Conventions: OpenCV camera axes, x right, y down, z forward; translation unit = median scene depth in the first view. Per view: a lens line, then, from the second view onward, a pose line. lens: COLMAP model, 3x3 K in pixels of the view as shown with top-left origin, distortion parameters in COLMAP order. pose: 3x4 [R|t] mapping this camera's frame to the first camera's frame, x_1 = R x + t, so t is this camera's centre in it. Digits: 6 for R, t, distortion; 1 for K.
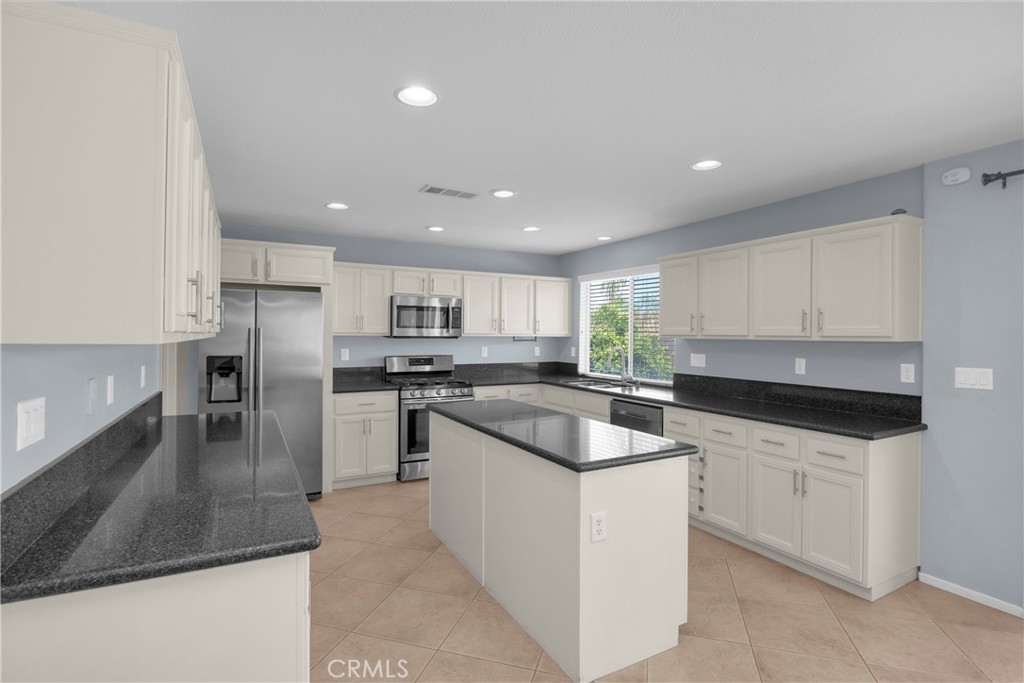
lens RADIAL K [[504.1, 0, 508.4], [0, 504.1, 336.5], [0, 0, 1]] dist [0.003745, 0.000383]
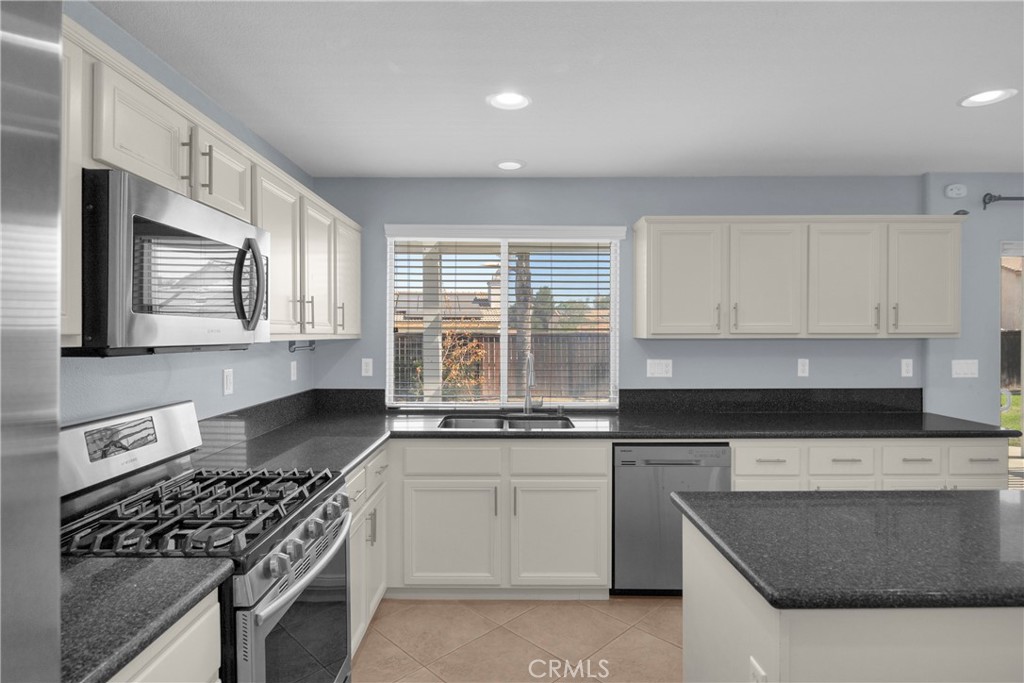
lens RADIAL K [[564.5, 0, 509.3], [0, 564.5, 332.2], [0, 0, 1]] dist [-0.000317, -0.000744]
pose [[0.473300, -0.007227, 0.880872, -0.384666], [0.009374, 0.999951, 0.003168, -0.007857], [-0.880851, 0.006758, 0.473345, 0.709499]]
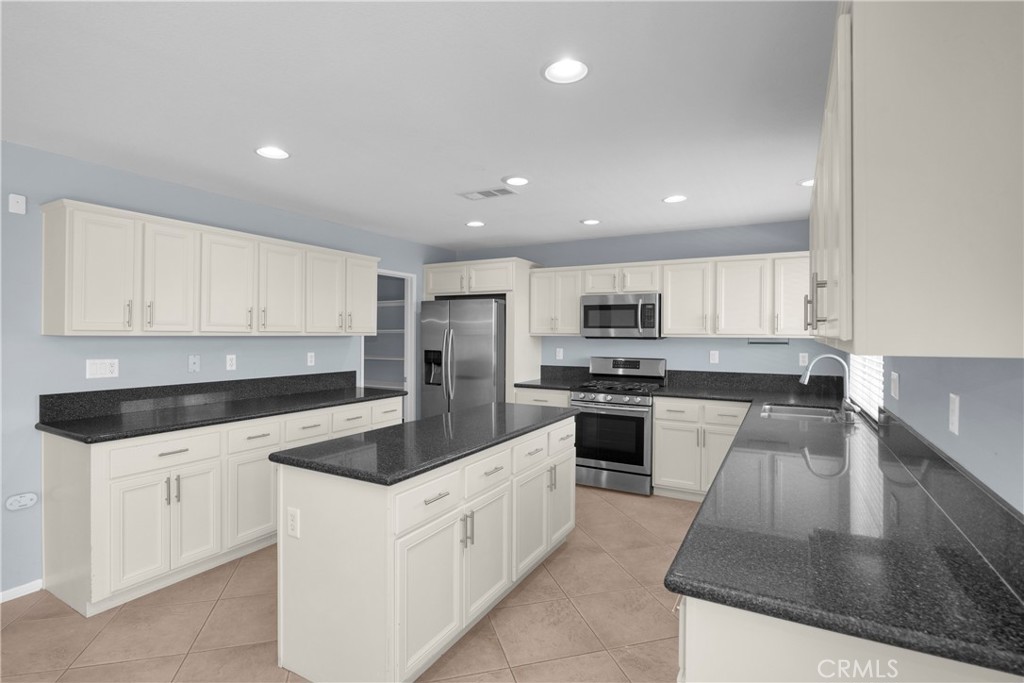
lens RADIAL K [[504.1, 0, 507.5], [0, 504.1, 338.4], [0, 0, 1]] dist [0.003745, 0.000383]
pose [[0.538782, 0.004425, -0.842434, 0.529154], [-0.005685, 0.999983, 0.001617, 0.002151], [0.842426, 0.003918, 0.538798, 0.342894]]
